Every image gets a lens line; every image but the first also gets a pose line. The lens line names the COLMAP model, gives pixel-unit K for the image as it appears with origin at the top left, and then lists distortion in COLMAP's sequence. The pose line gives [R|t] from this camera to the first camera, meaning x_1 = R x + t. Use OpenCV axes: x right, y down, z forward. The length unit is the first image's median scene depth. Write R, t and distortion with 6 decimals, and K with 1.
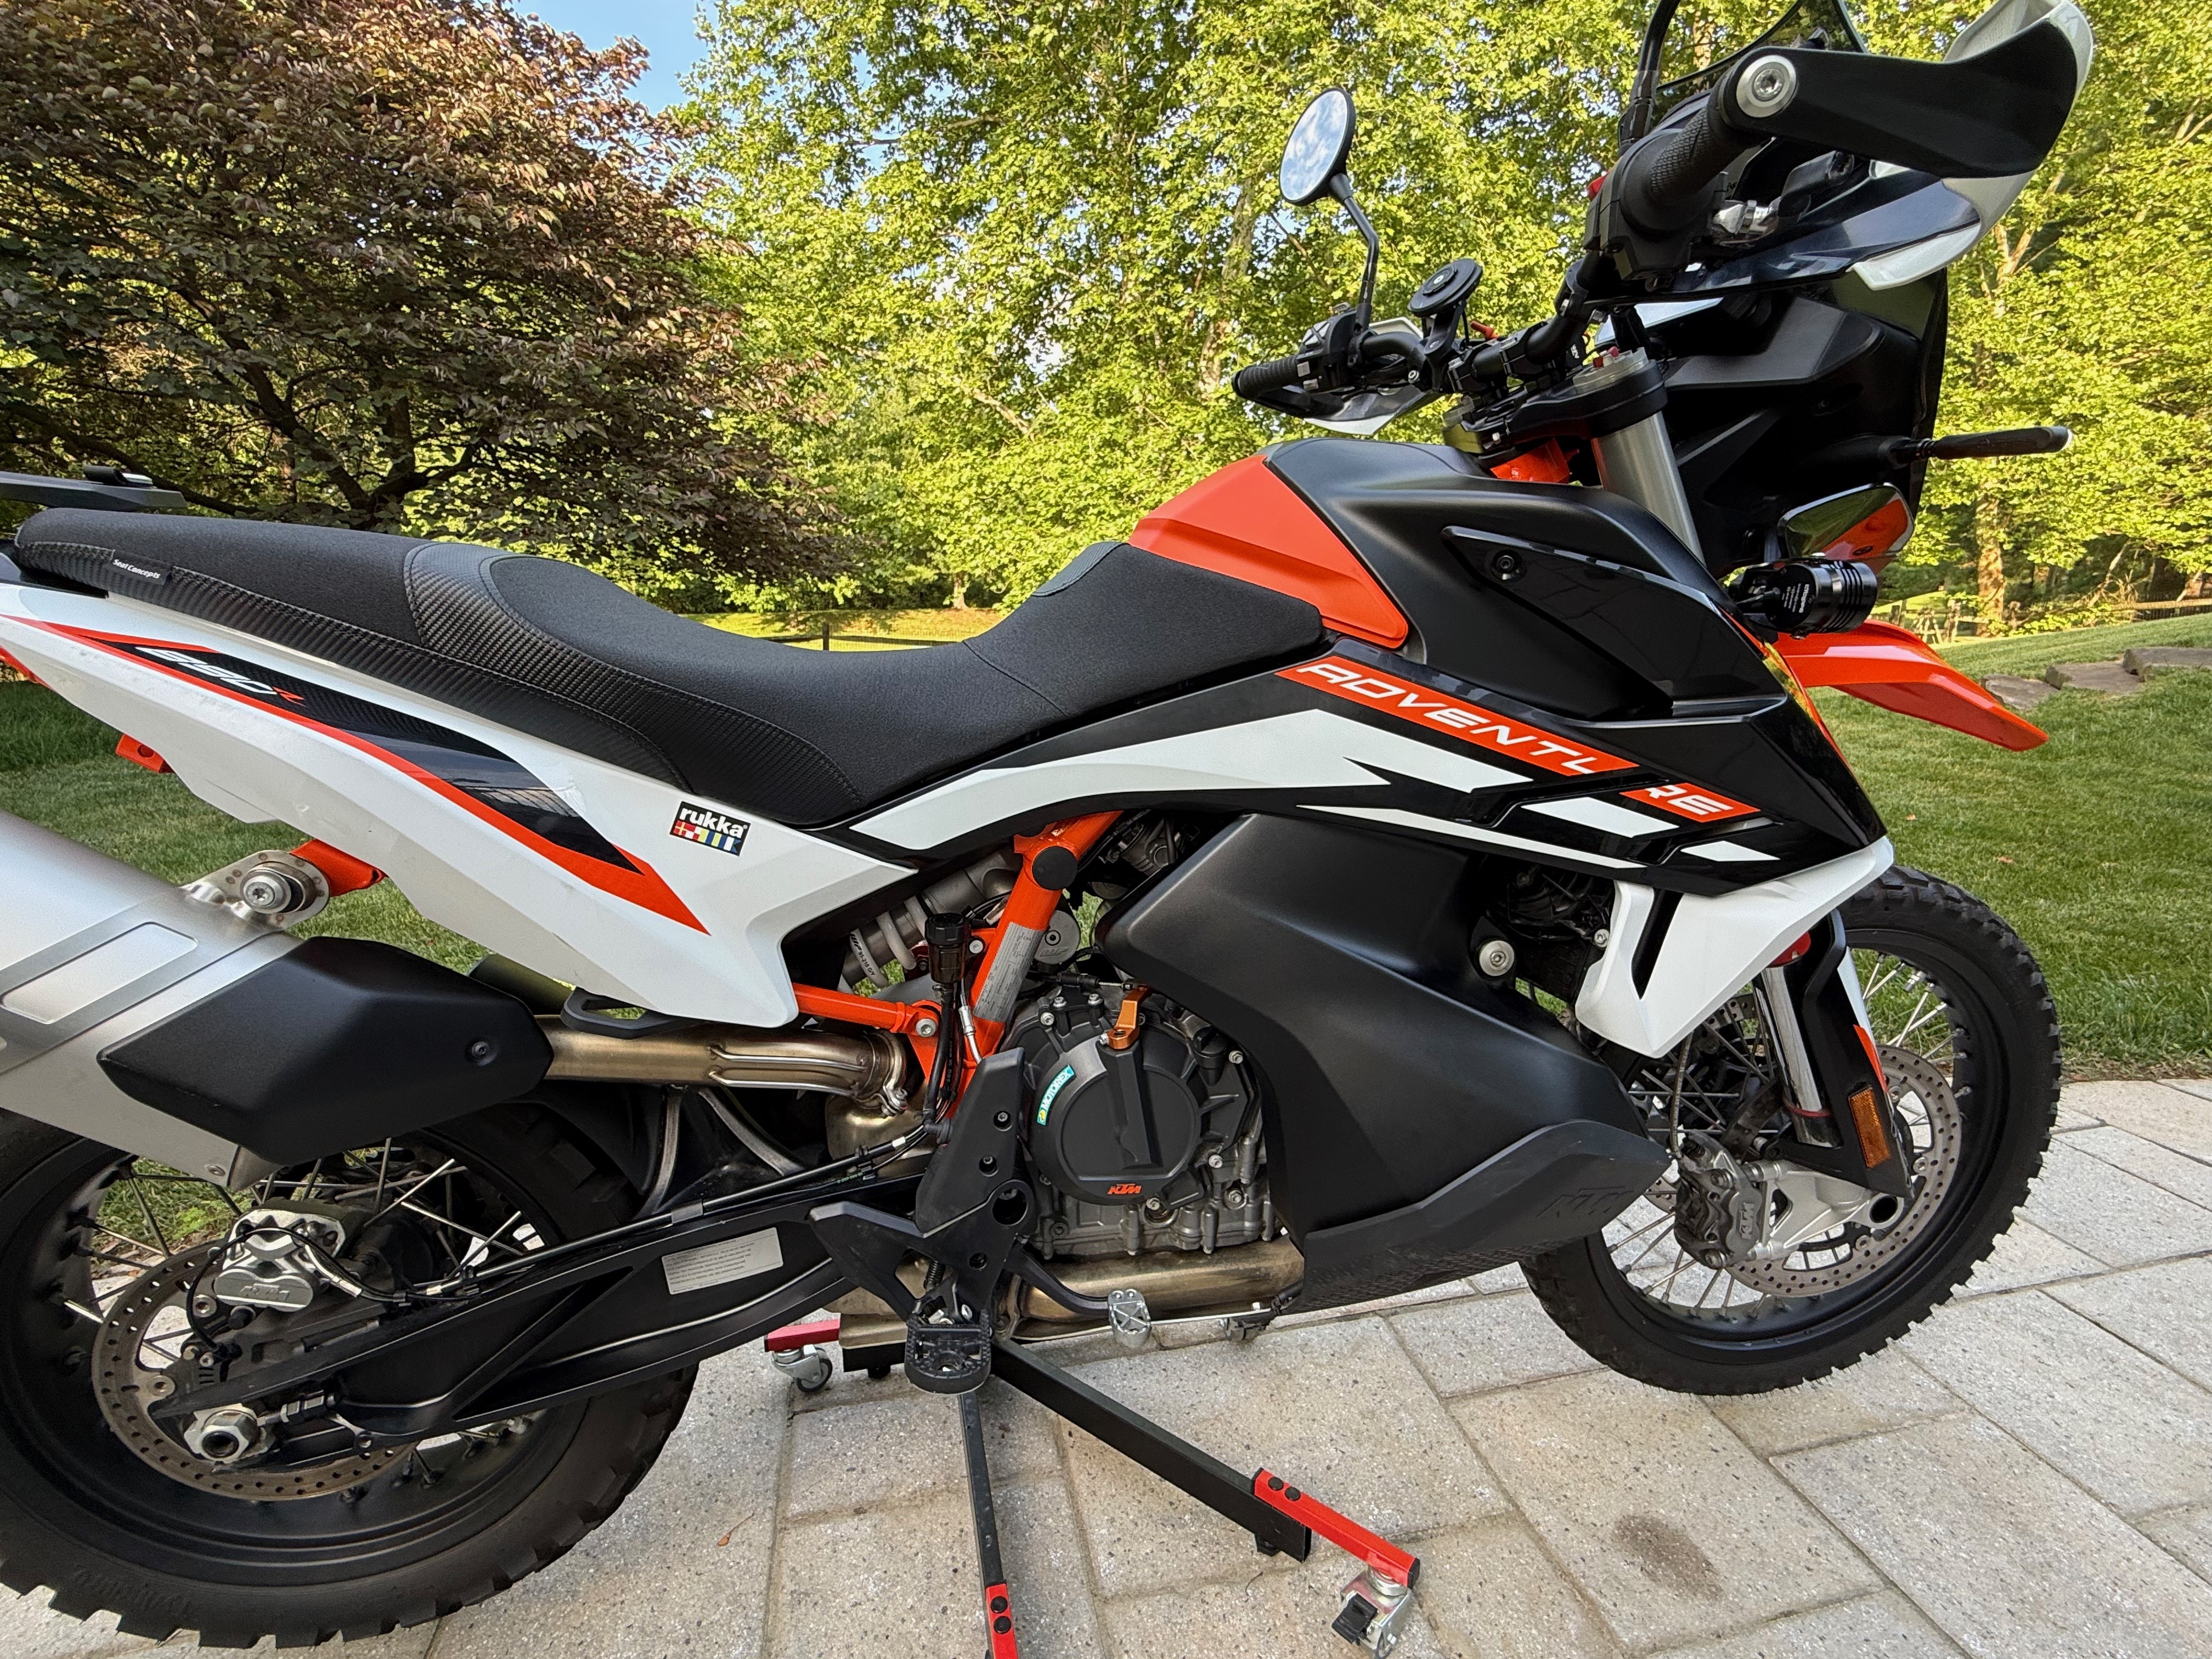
lens RADIAL K [[1010.6, 0, 1106.0], [0, 1010.6, 829.5], [0, 0, 1]] dist [0.001356, -0.000674]
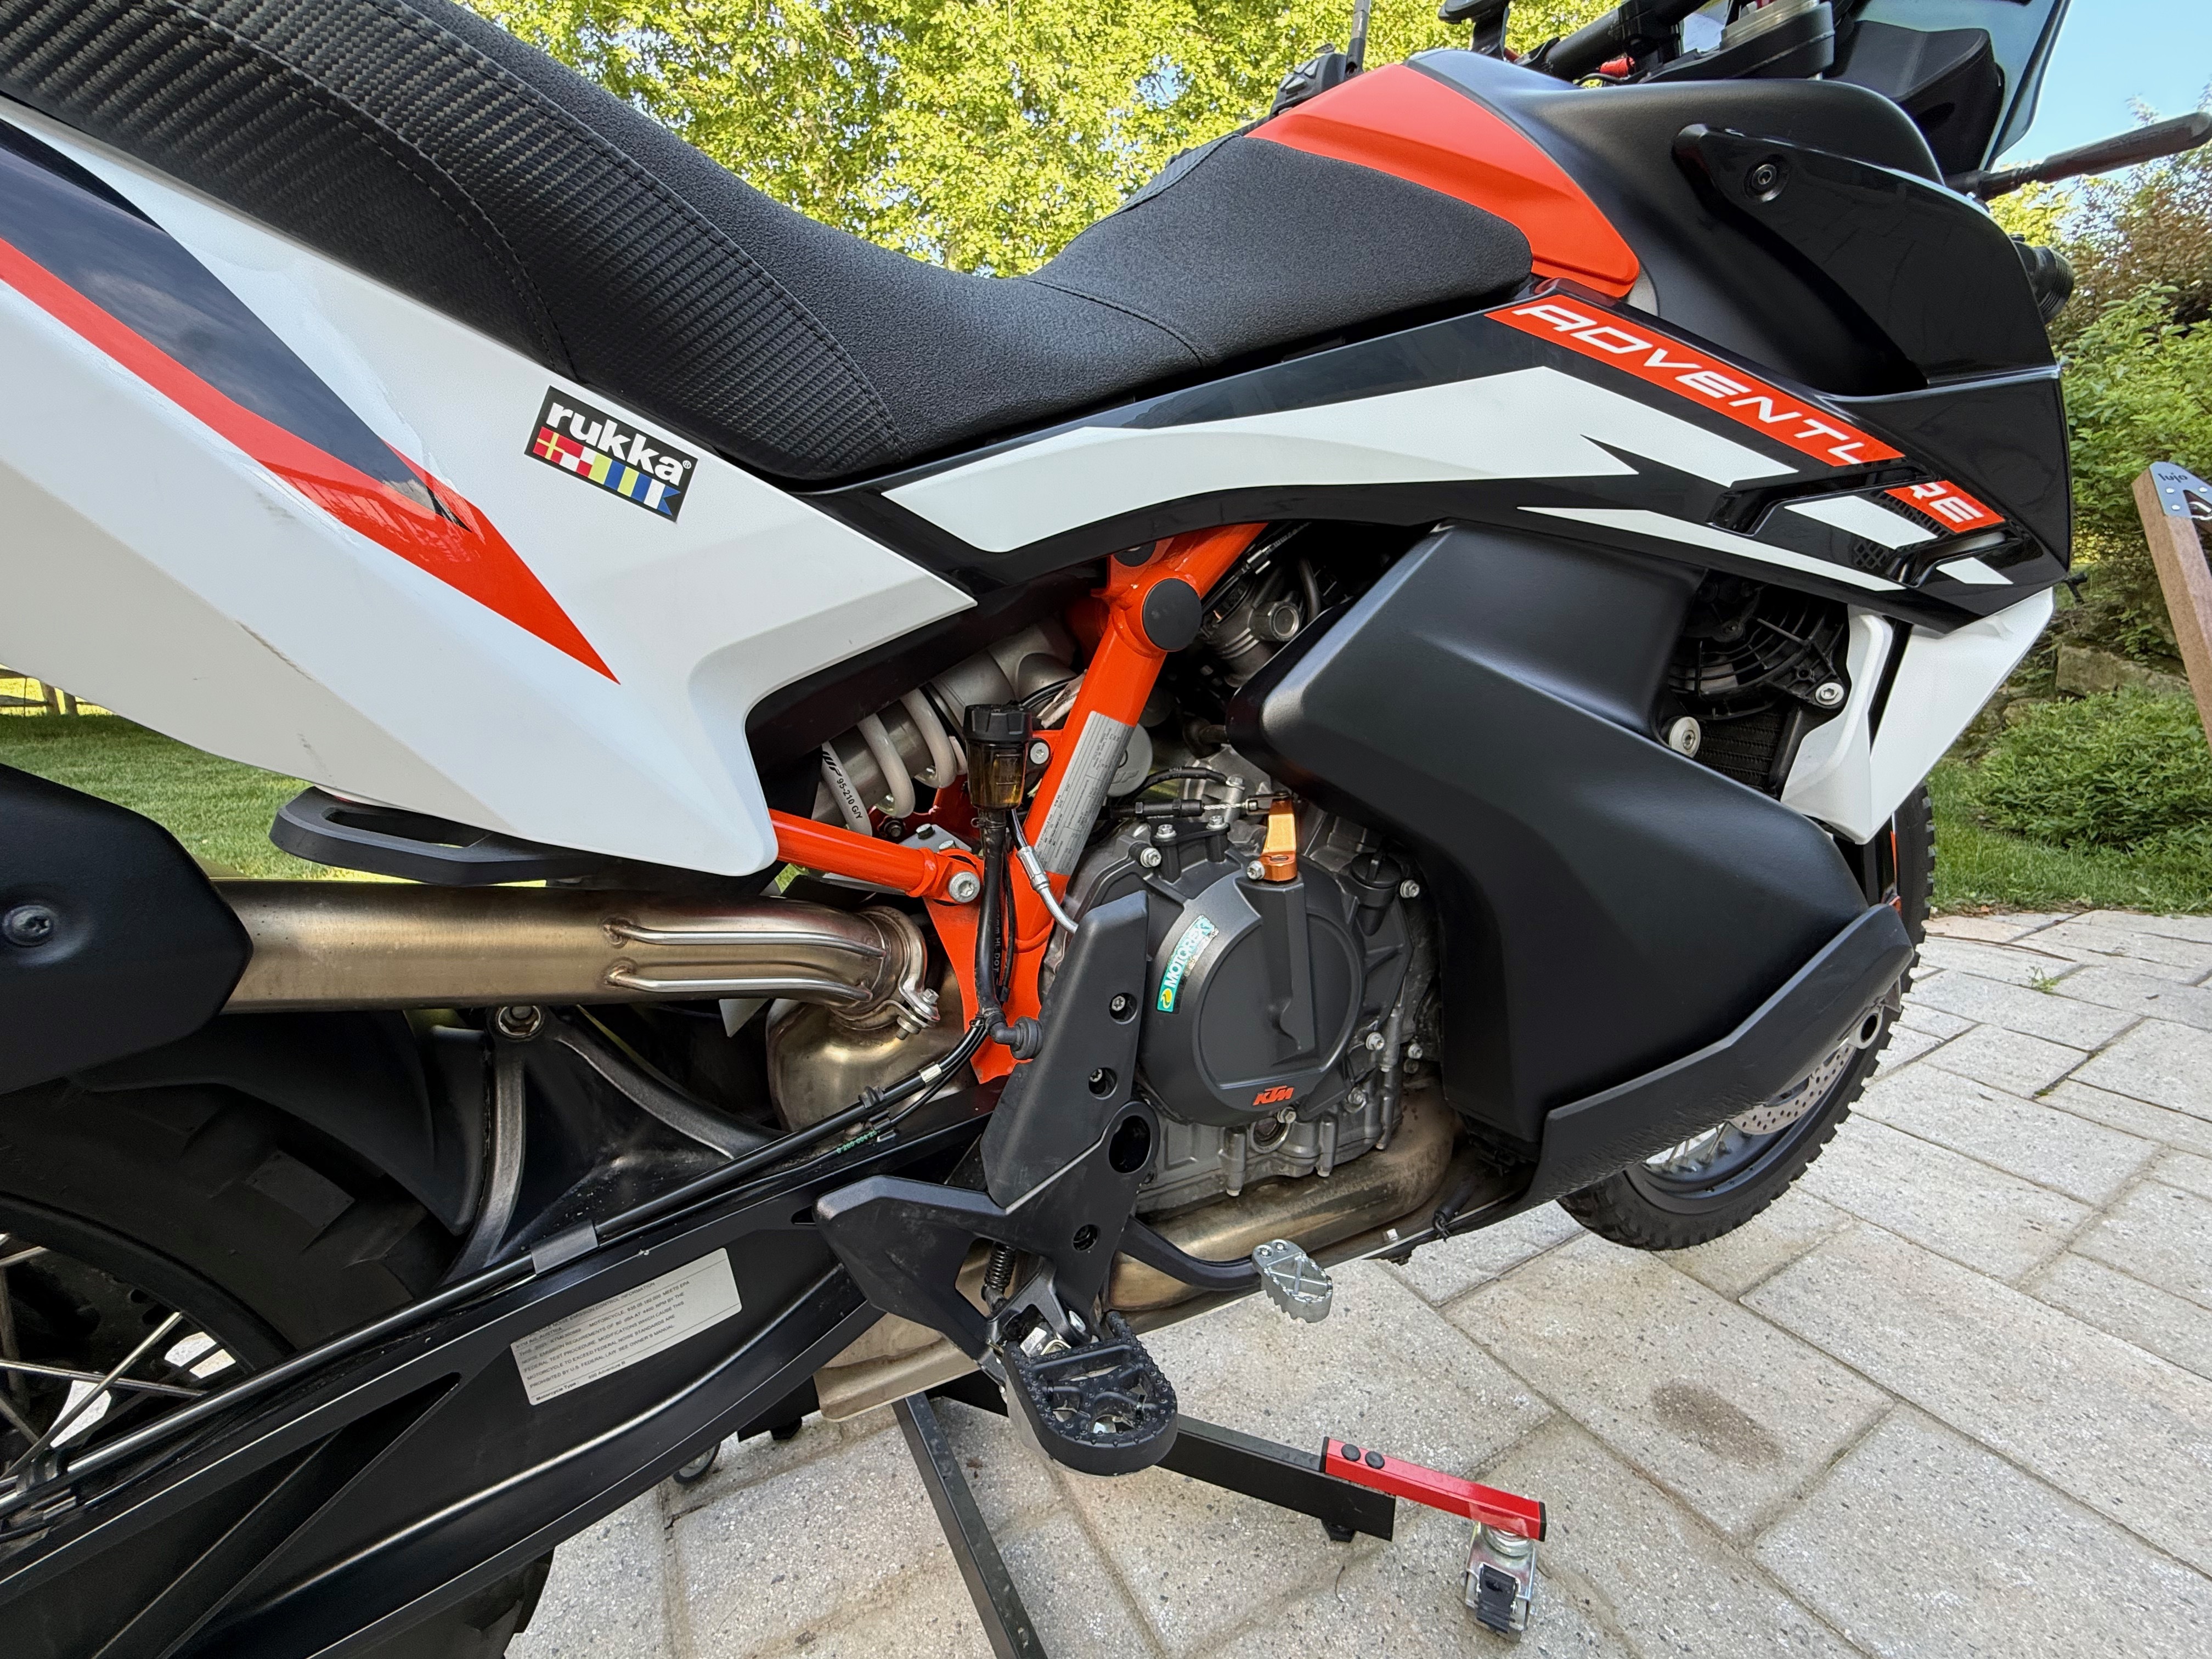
lens RADIAL K [[902.0, 0, 1106.0], [0, 902.0, 829.5], [0, 0, 1]] dist [0.000650, -0.000904]
pose [[0.956639, -0.056712, 0.285701, -0.253089], [0.060136, 0.998185, -0.003217, 0.167992], [-0.285000, 0.020259, 0.958313, 0.434402]]
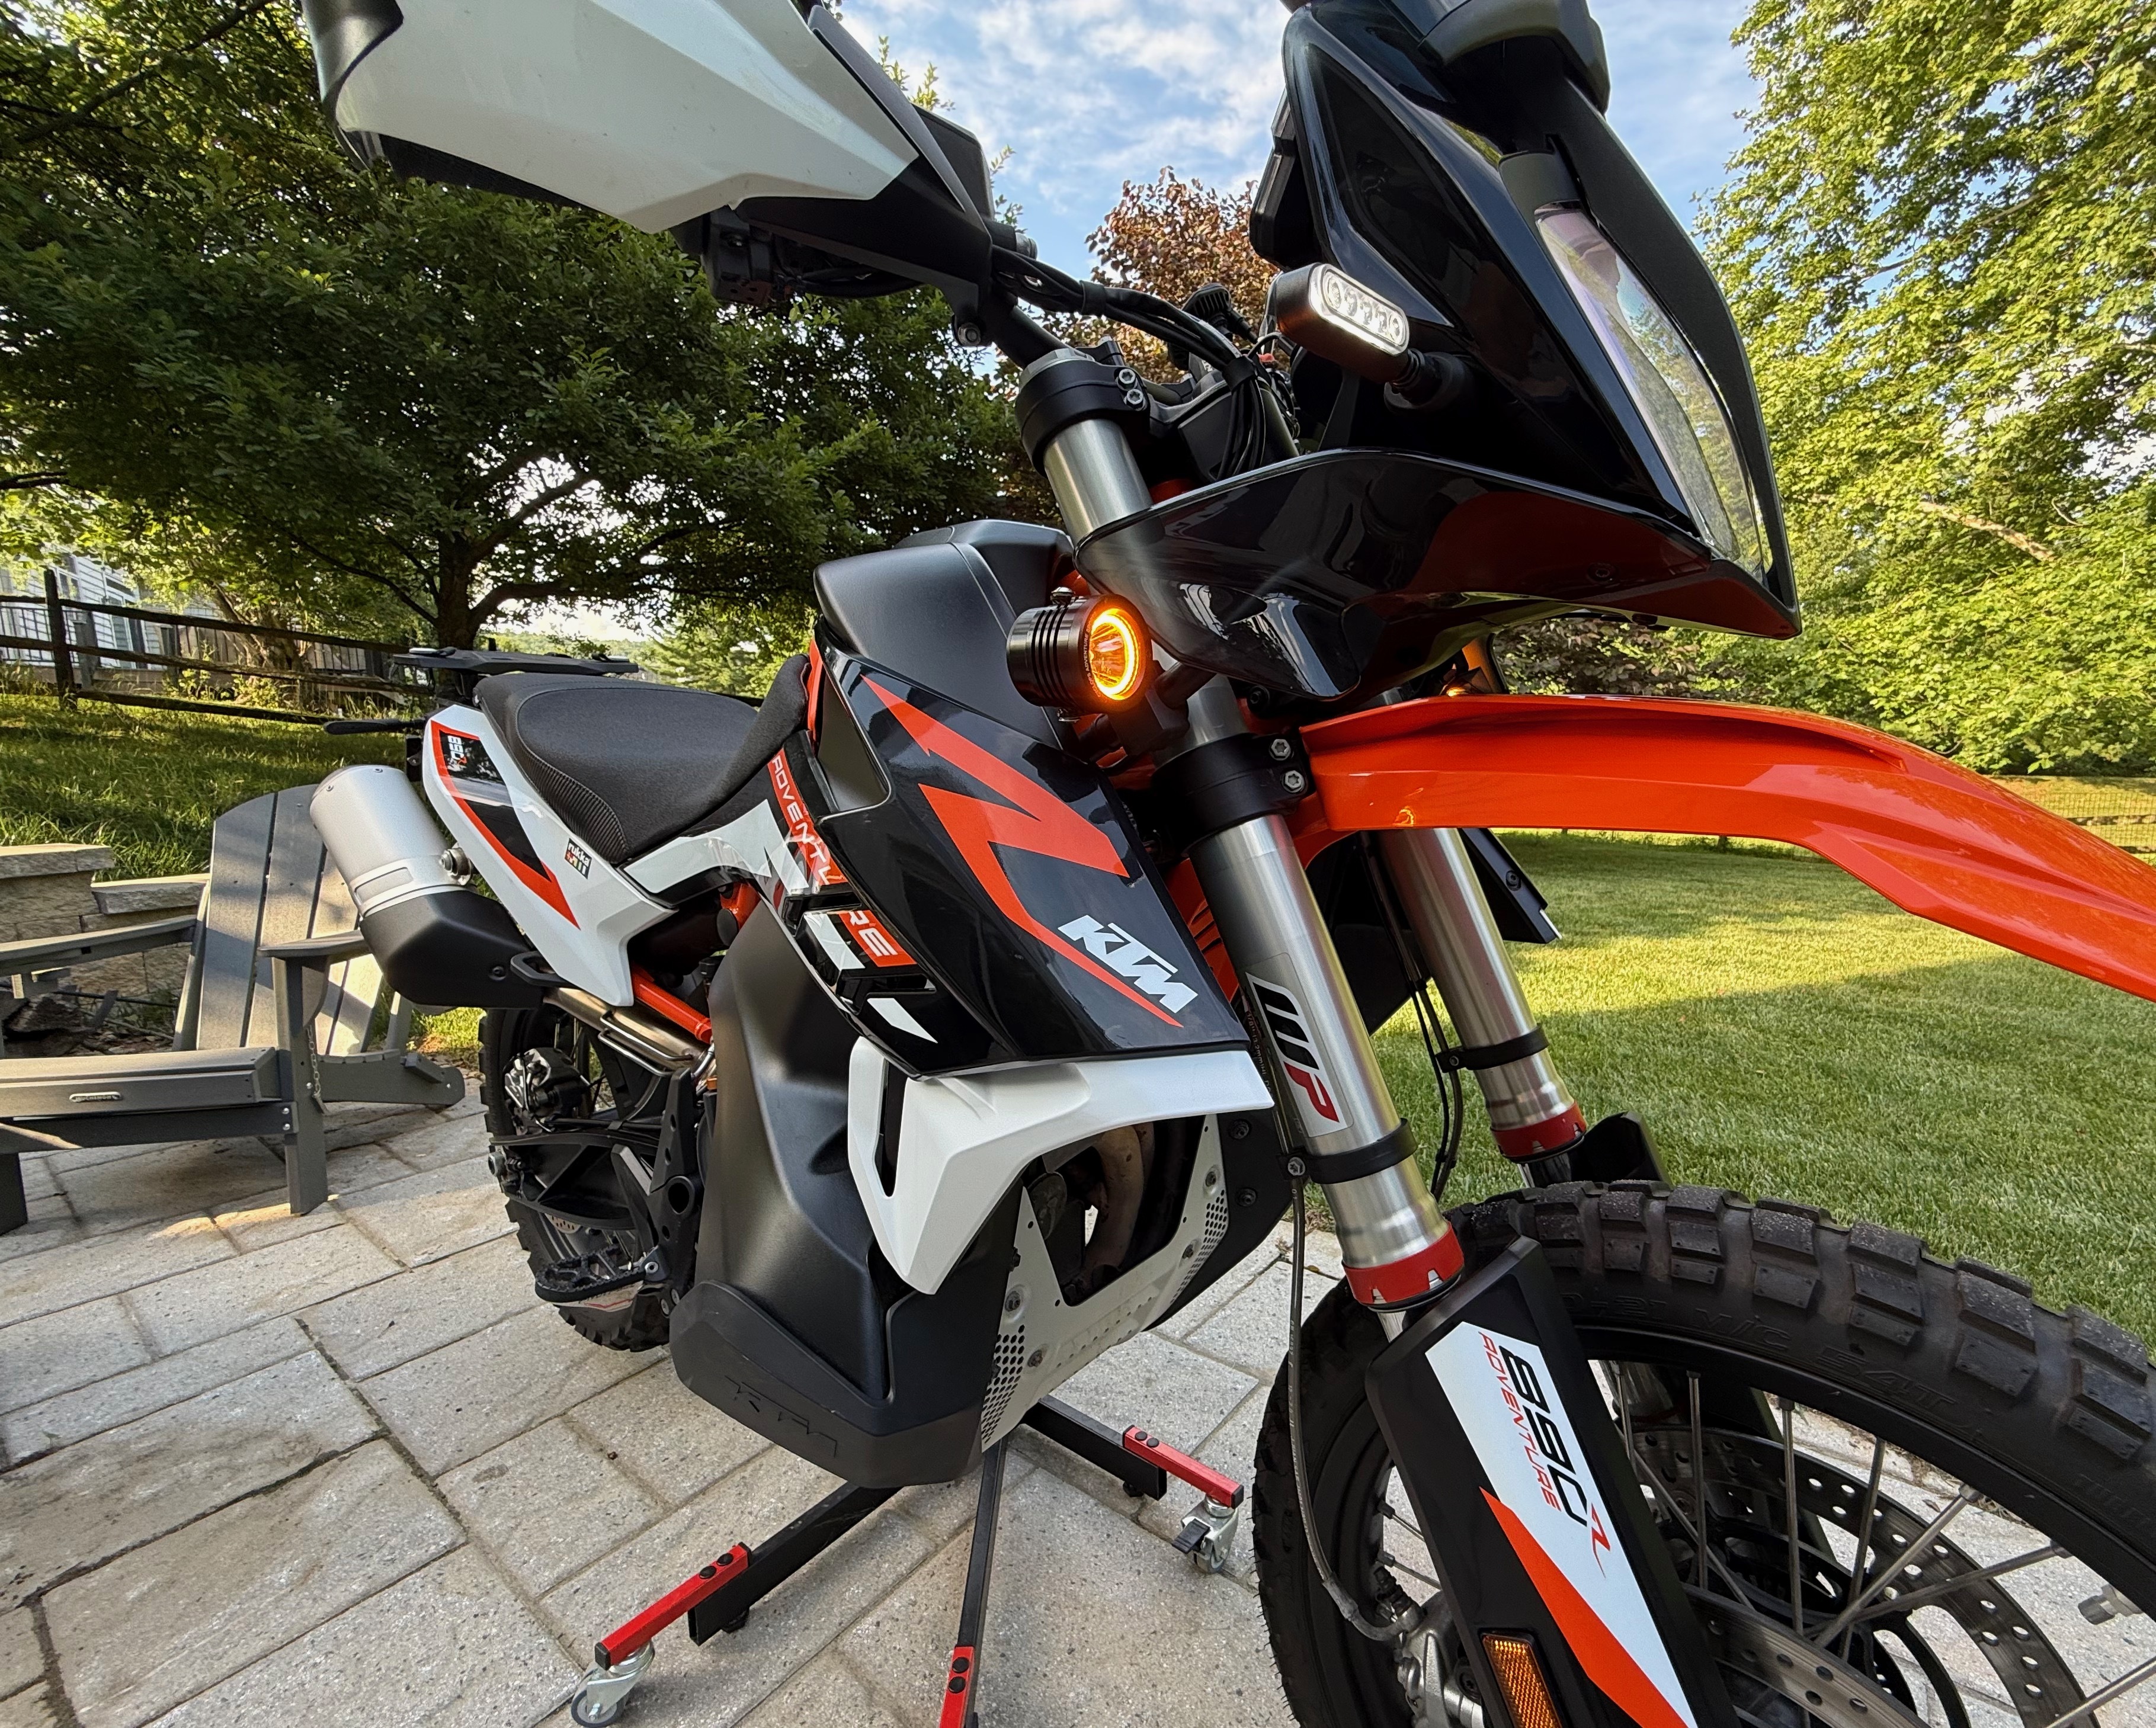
lens RADIAL K [[966.0, 0, 1192.6], [0, 966.0, 895.8], [0, 0, 1]] dist [0.000469, 0.000381]
pose [[0.671733, 0.112440, -0.732210, 1.078861], [-0.175410, 0.984447, -0.009747, -0.078403], [0.719726, 0.134984, 0.681009, 0.590402]]
